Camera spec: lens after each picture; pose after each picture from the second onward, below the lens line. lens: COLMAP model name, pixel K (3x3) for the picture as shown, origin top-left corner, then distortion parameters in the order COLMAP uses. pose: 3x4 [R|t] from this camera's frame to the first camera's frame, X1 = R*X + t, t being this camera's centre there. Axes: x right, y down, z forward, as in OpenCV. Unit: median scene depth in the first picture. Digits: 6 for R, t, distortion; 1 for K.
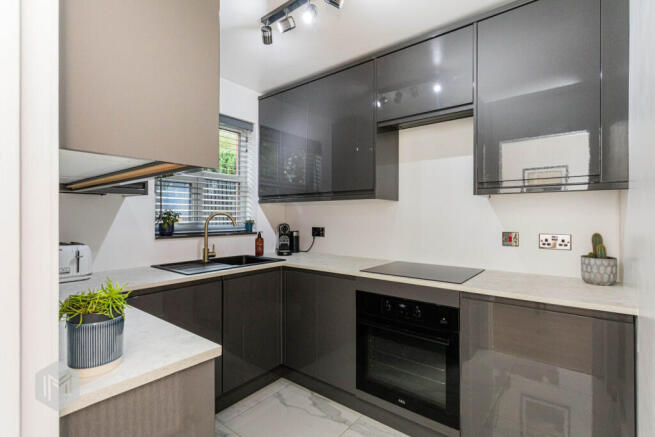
lens RADIAL K [[312.9, 0, 327.5], [0, 312.9, 218.5], [0, 0, 1]] dist [0.000986, 0.000122]
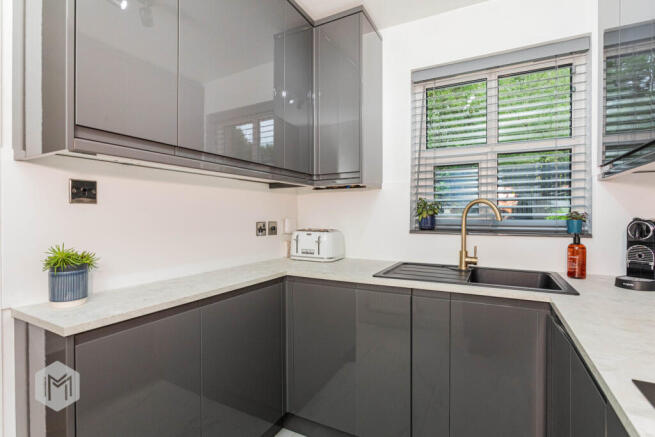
lens RADIAL K [[323.6, 0, 327.5], [0, 323.6, 218.5], [0, 0, 1]] dist [-0.019594, 0.000019]
pose [[0.163379, 0.012080, -0.986489, 0.295186], [-0.000563, 0.999926, 0.012152, 0.012435], [0.986563, -0.001430, 0.163374, 0.568259]]
